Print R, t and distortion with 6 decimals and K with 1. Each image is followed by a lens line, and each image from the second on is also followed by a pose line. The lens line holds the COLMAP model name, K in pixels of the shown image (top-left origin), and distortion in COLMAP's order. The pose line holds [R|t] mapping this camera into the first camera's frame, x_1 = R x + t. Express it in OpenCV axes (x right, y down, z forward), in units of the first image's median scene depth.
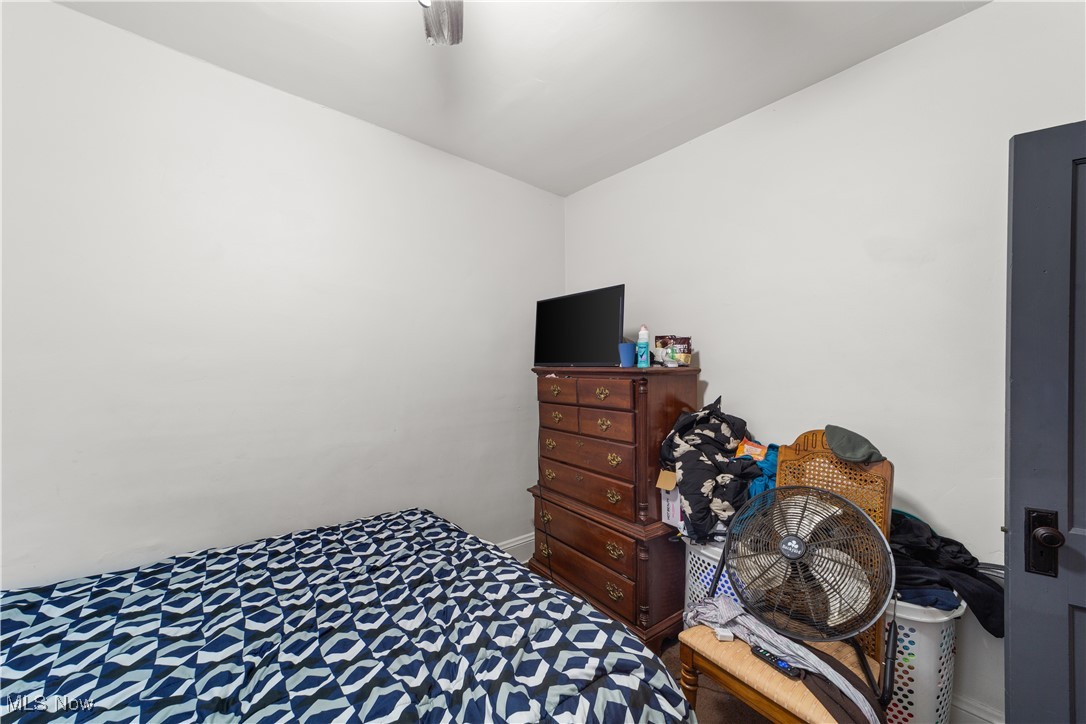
lens RADIAL K [[415.7, 0, 541.4], [0, 415.7, 363.1], [0, 0, 1]] dist [-0.019415, 0.009683]
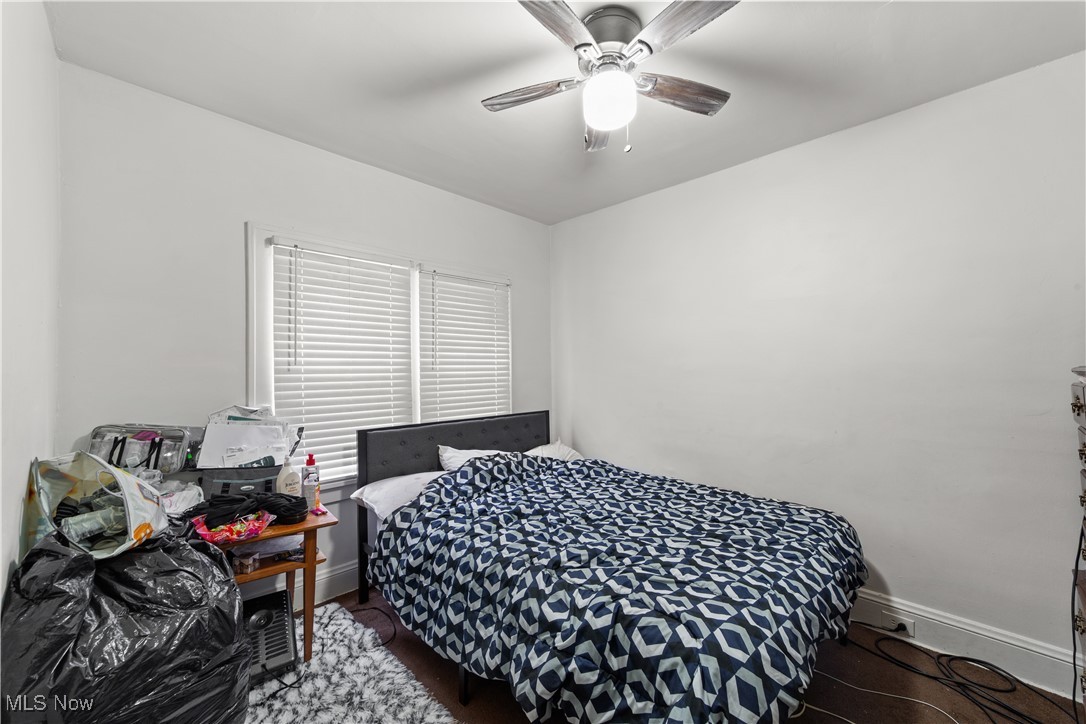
lens RADIAL K [[415.7, 0, 541.4], [0, 415.7, 363.1], [0, 0, 1]] dist [-0.019415, 0.009683]
pose [[0.098366, -0.019075, -0.994968, 0.935291], [0.012565, 0.999760, -0.017924, 0.009370], [0.995071, -0.010739, 0.098582, 0.338521]]
